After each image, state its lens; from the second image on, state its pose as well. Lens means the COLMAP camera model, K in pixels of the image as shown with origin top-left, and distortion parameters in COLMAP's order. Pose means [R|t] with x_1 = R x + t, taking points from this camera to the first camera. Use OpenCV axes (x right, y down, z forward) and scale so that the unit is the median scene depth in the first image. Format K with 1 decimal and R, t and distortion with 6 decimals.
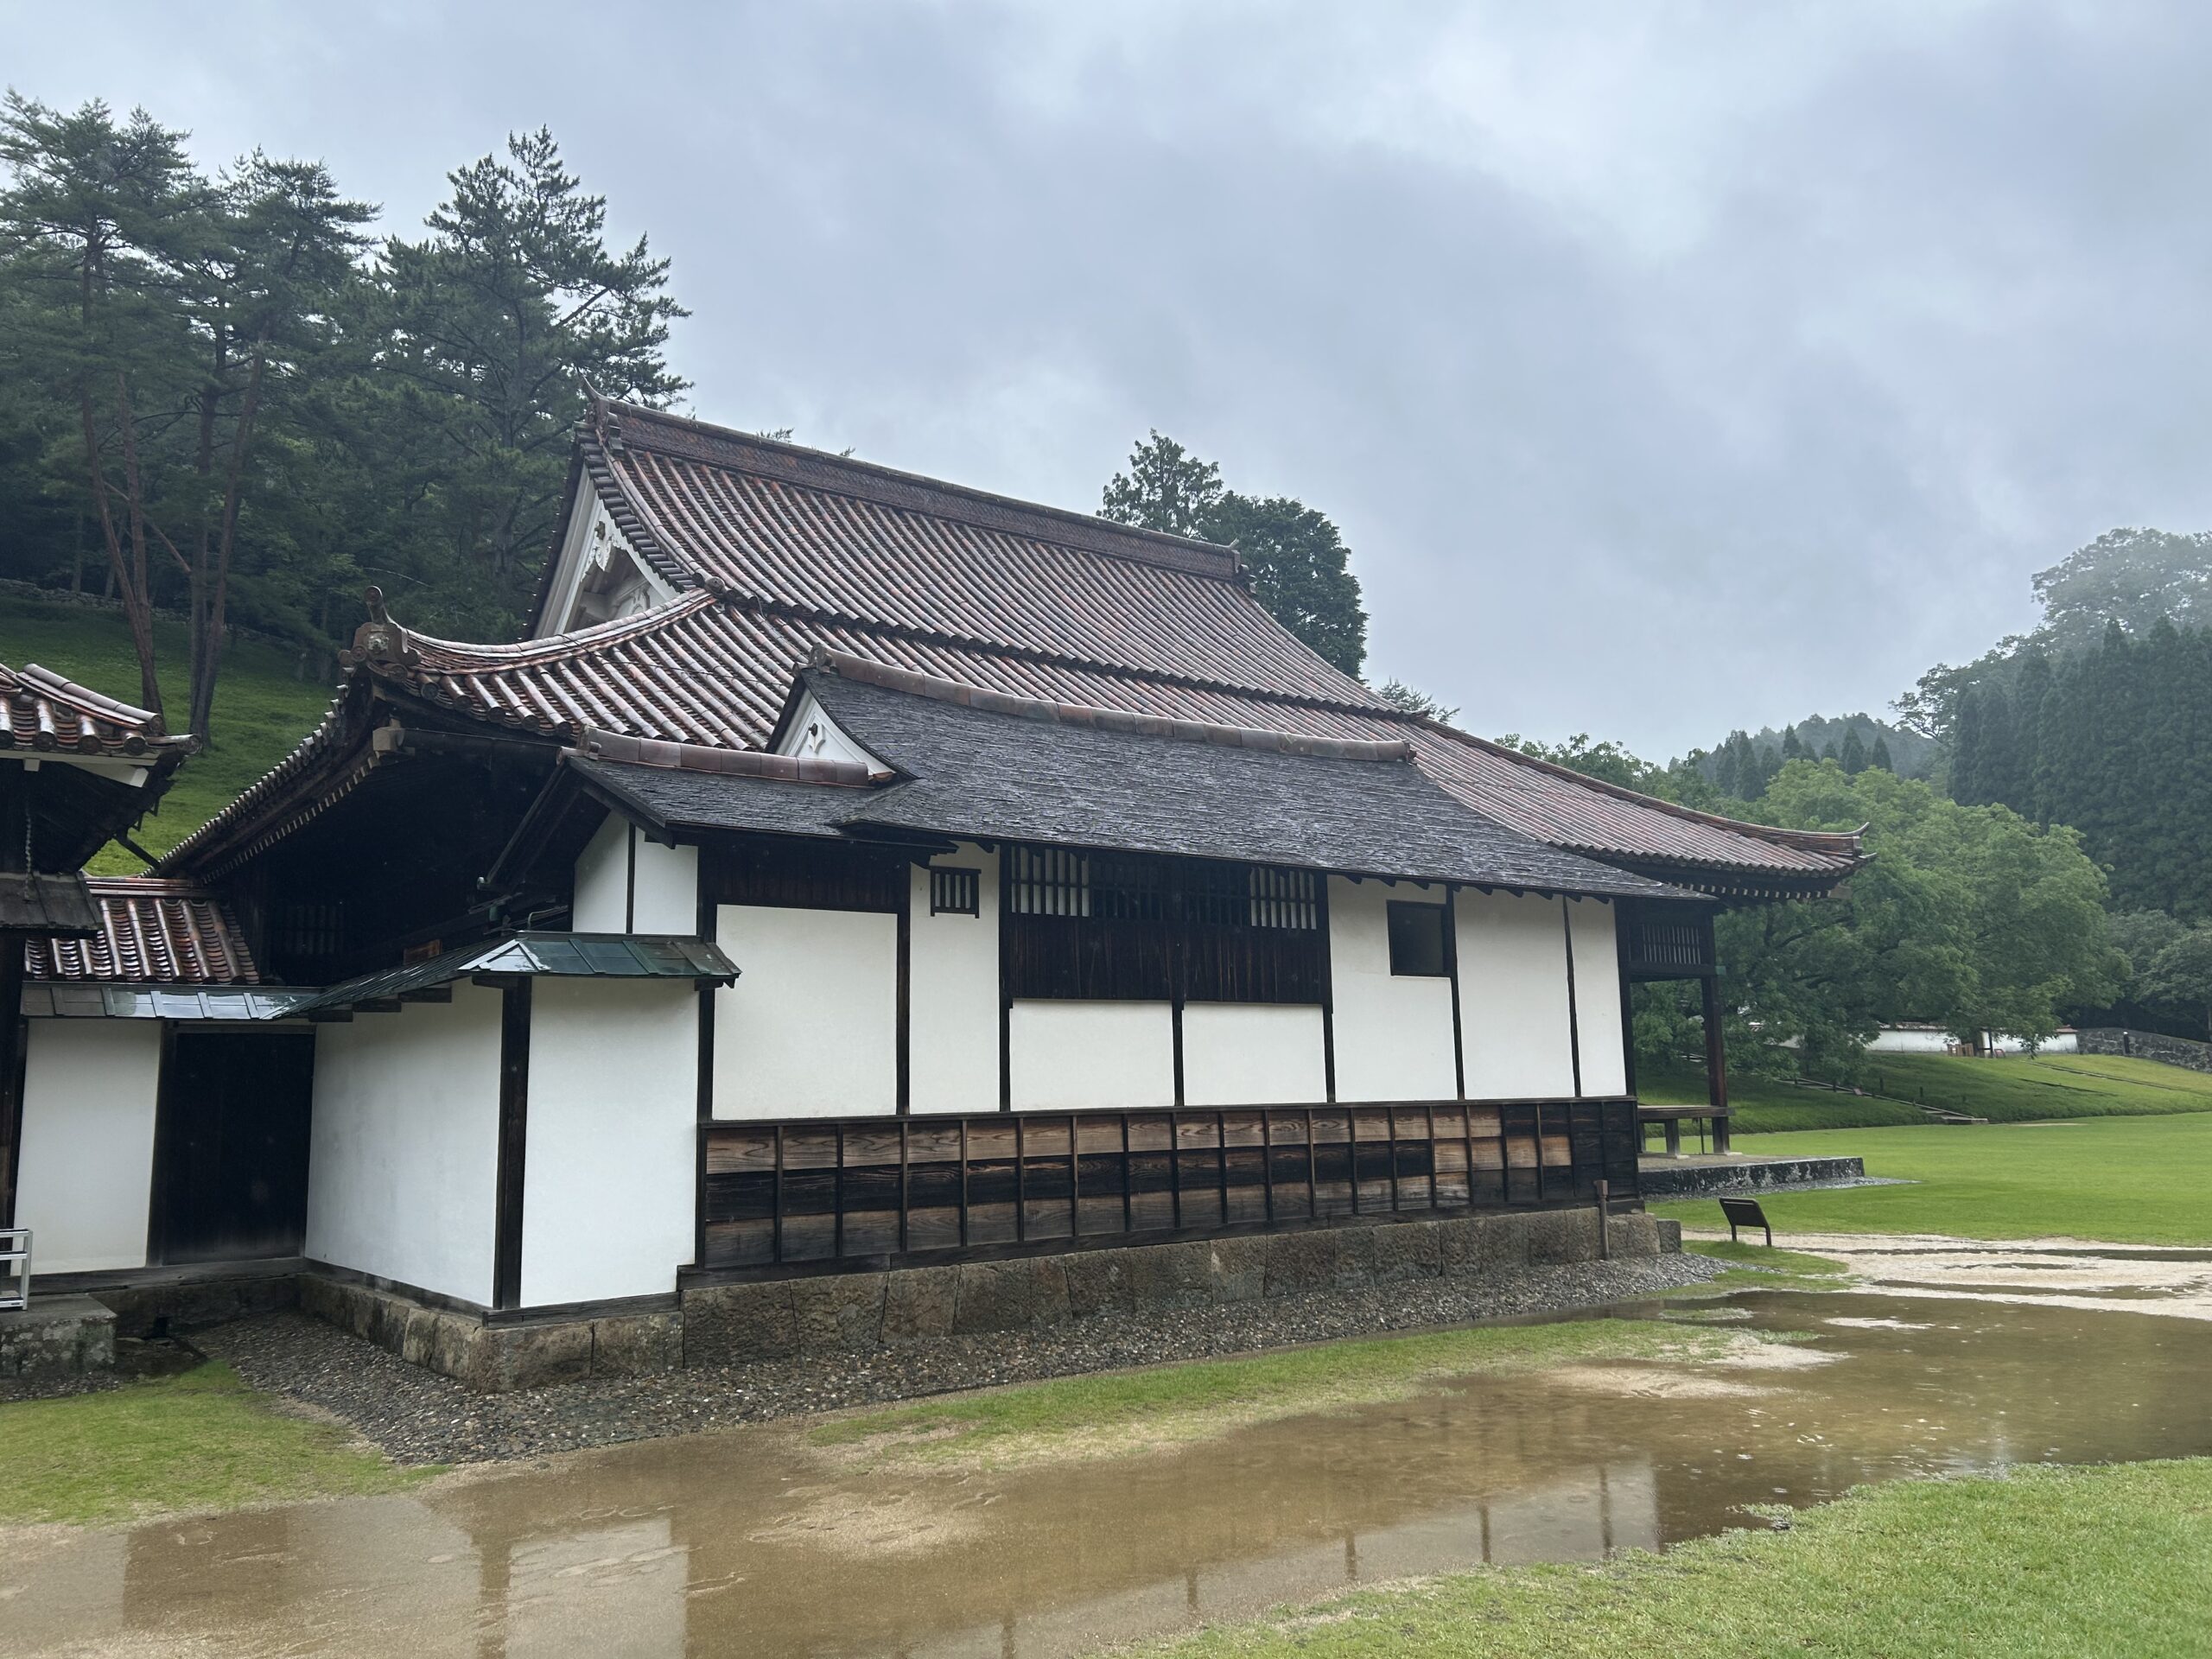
lens RADIAL K [[1655.4, 0, 1102.1], [0, 1655.4, 886.9], [0, 0, 1]] dist [0.034409, -0.054835]
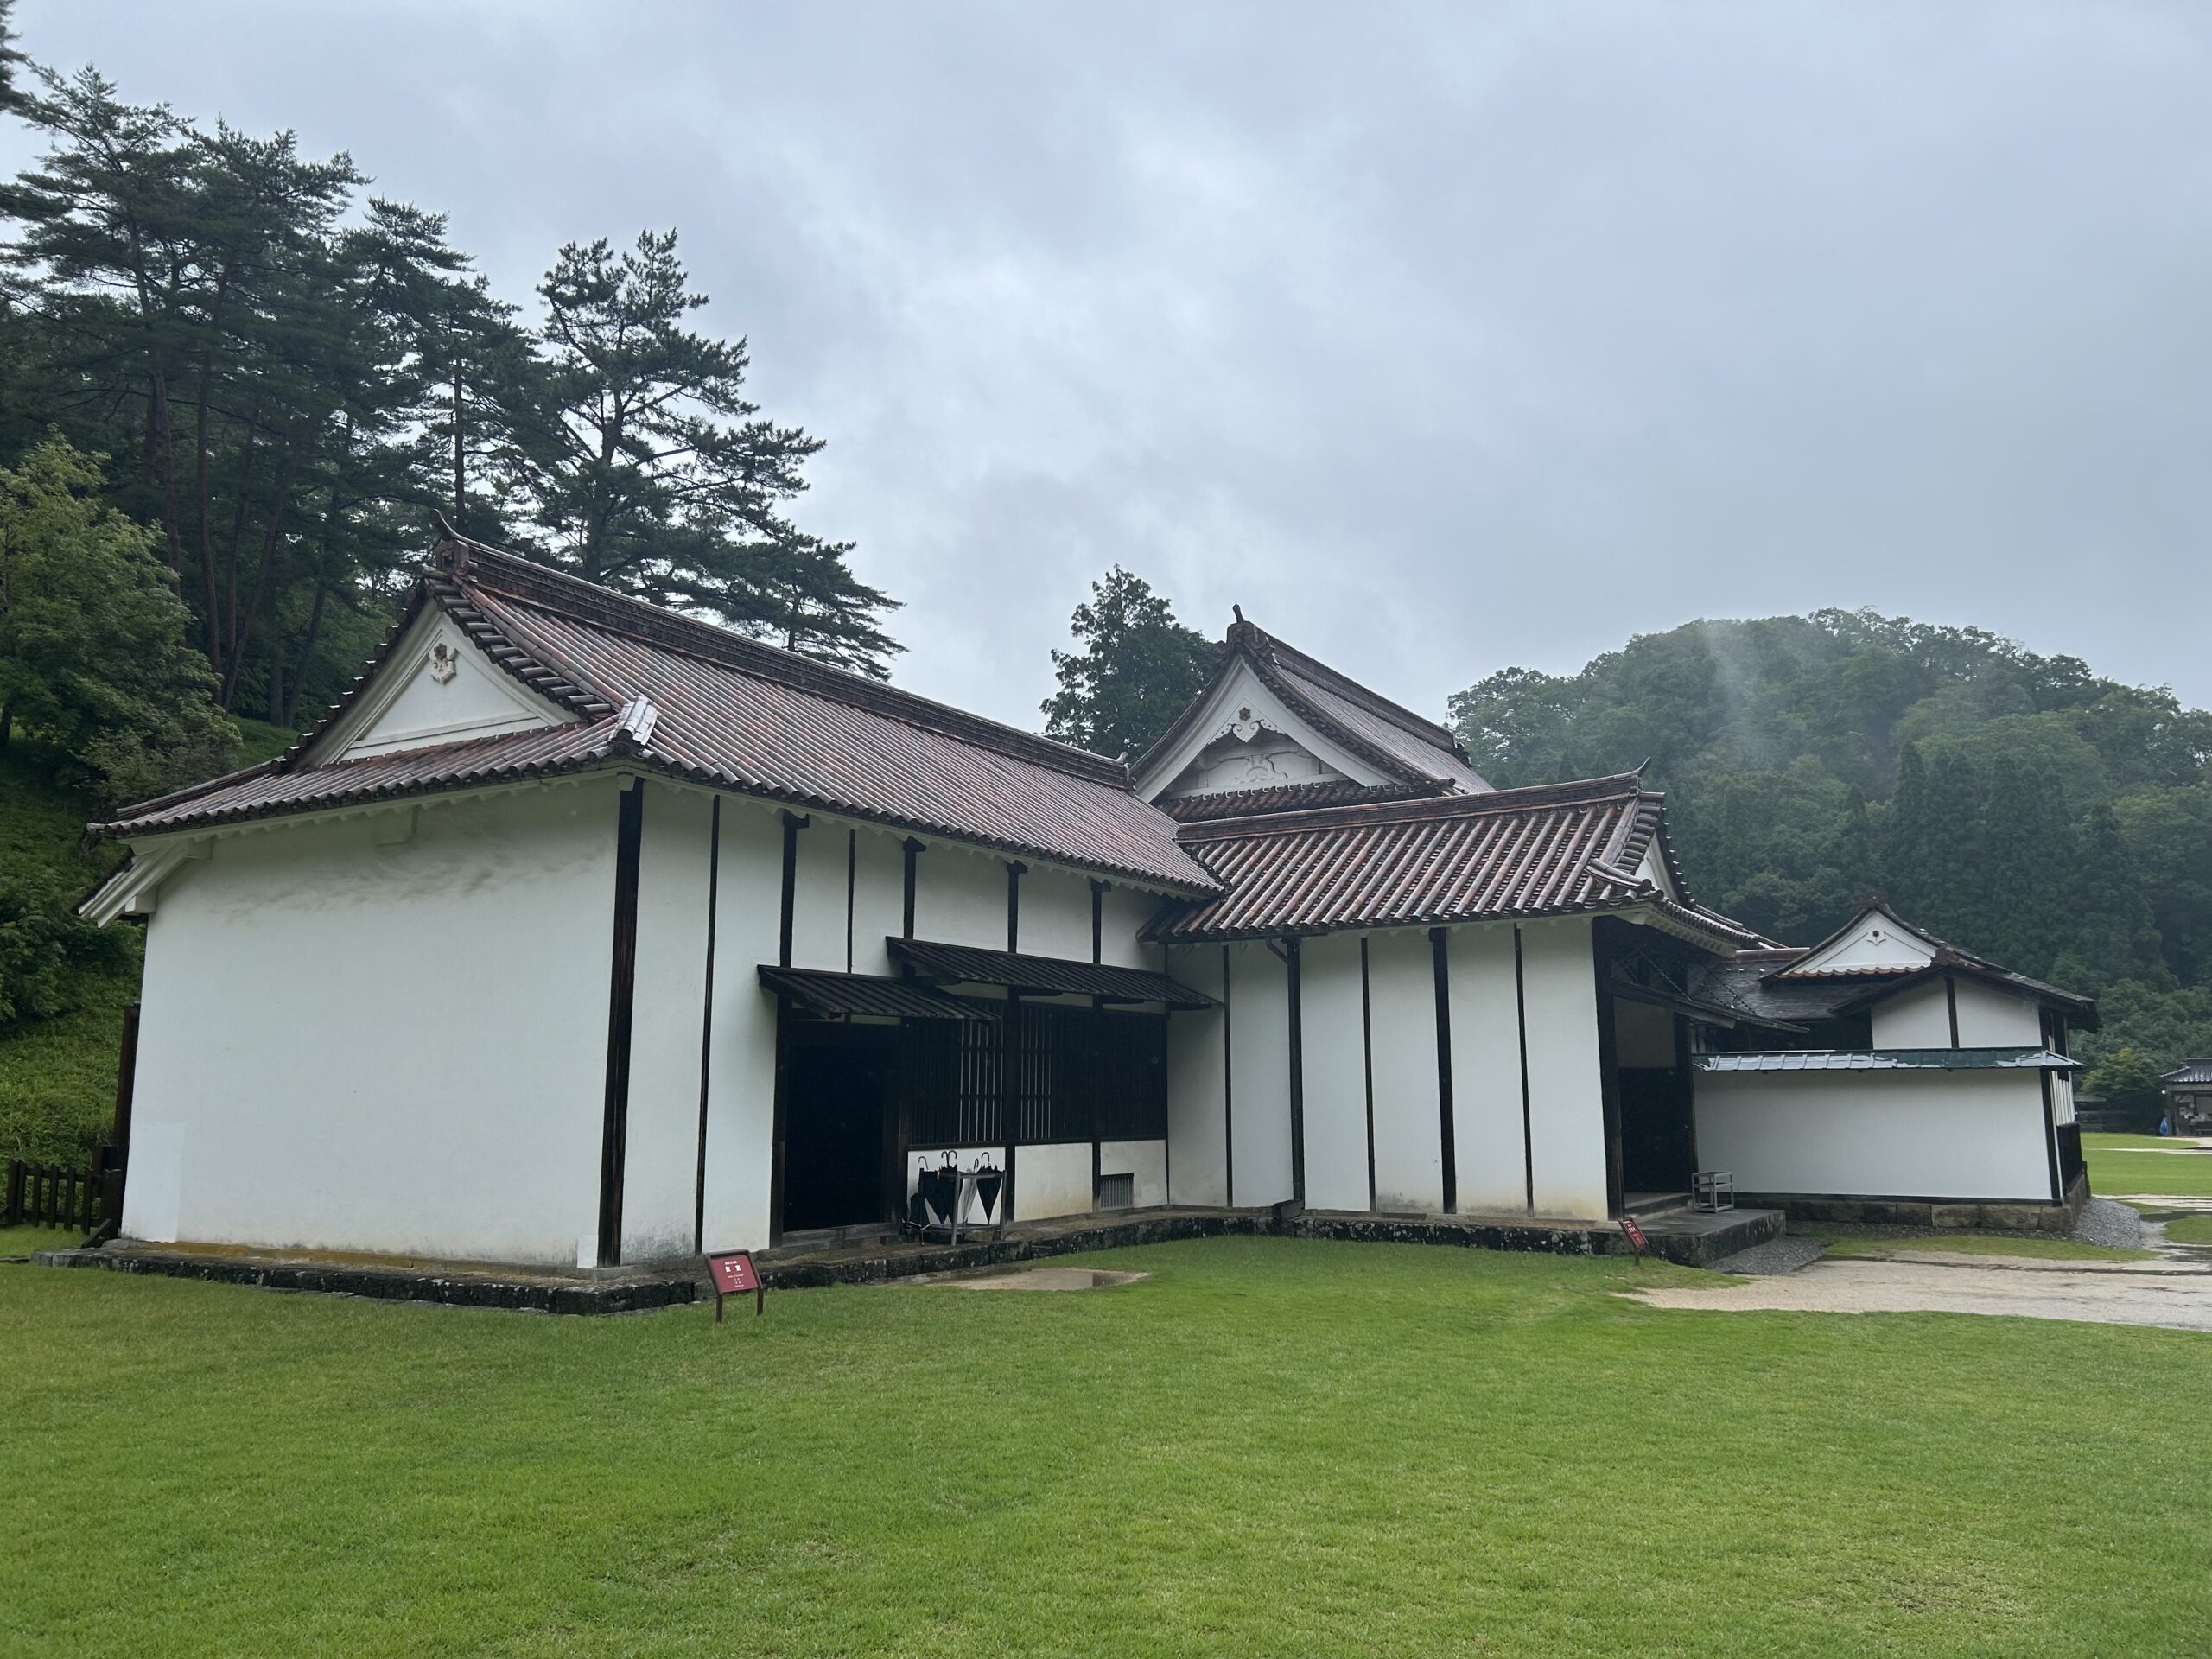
lens RADIAL K [[1646.9, 0, 1110.6], [0, 1646.9, 848.1], [0, 0, 1]] dist [0.050845, -0.050876]
pose [[0.924028, 0.071573, 0.375566, -0.260360], [-0.058265, 0.997209, -0.046690, -0.007443], [-0.377860, 0.021260, 0.925619, -0.071054]]
